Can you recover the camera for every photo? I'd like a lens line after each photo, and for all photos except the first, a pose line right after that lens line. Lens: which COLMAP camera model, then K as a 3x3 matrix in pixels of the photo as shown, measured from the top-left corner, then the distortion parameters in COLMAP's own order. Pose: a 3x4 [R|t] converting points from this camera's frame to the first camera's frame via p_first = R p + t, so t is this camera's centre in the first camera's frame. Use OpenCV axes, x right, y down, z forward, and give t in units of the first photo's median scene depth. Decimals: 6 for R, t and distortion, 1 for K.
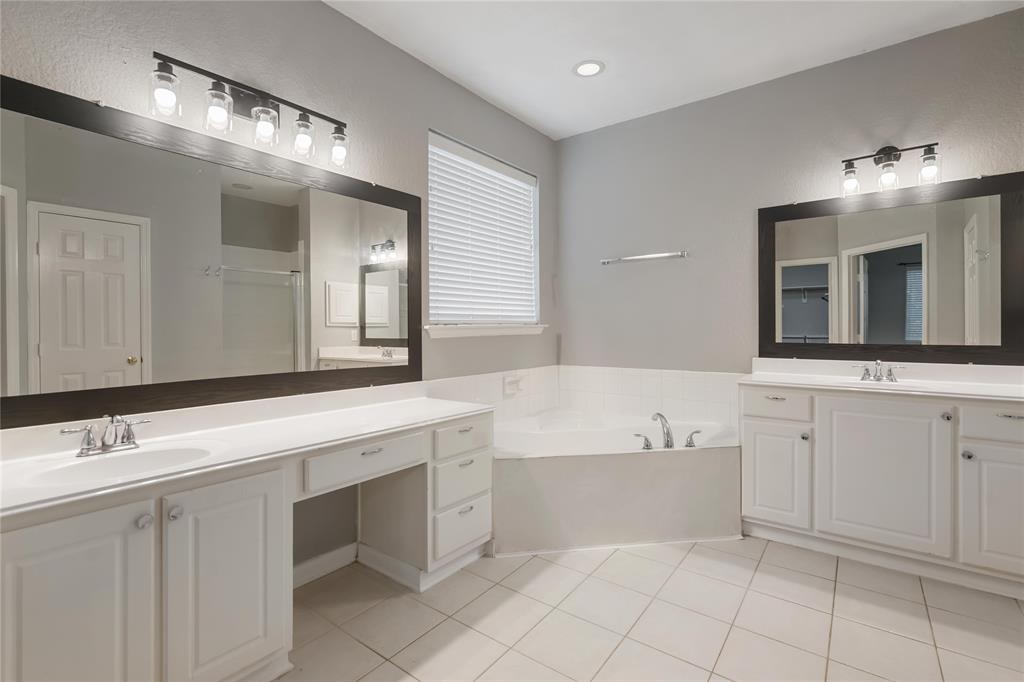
lens RADIAL K [[464.4, 0, 511.7], [0, 464.4, 328.5], [0, 0, 1]] dist [-0.003608, 0.001367]
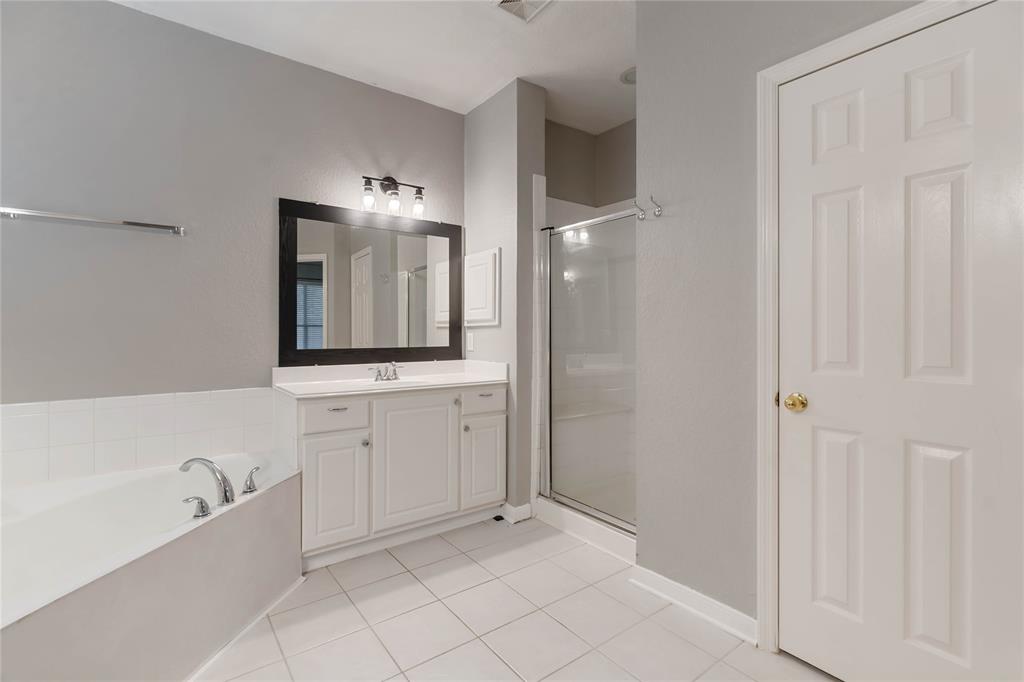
lens RADIAL K [[464.4, 0, 510.7], [0, 464.4, 332.8], [0, 0, 1]] dist [-0.003608, 0.001367]
pose [[0.290465, 0.004632, 0.956875, -0.211774], [0.001780, 0.999984, -0.005381, 0.003353], [-0.956884, 0.003266, 0.290452, 0.384446]]
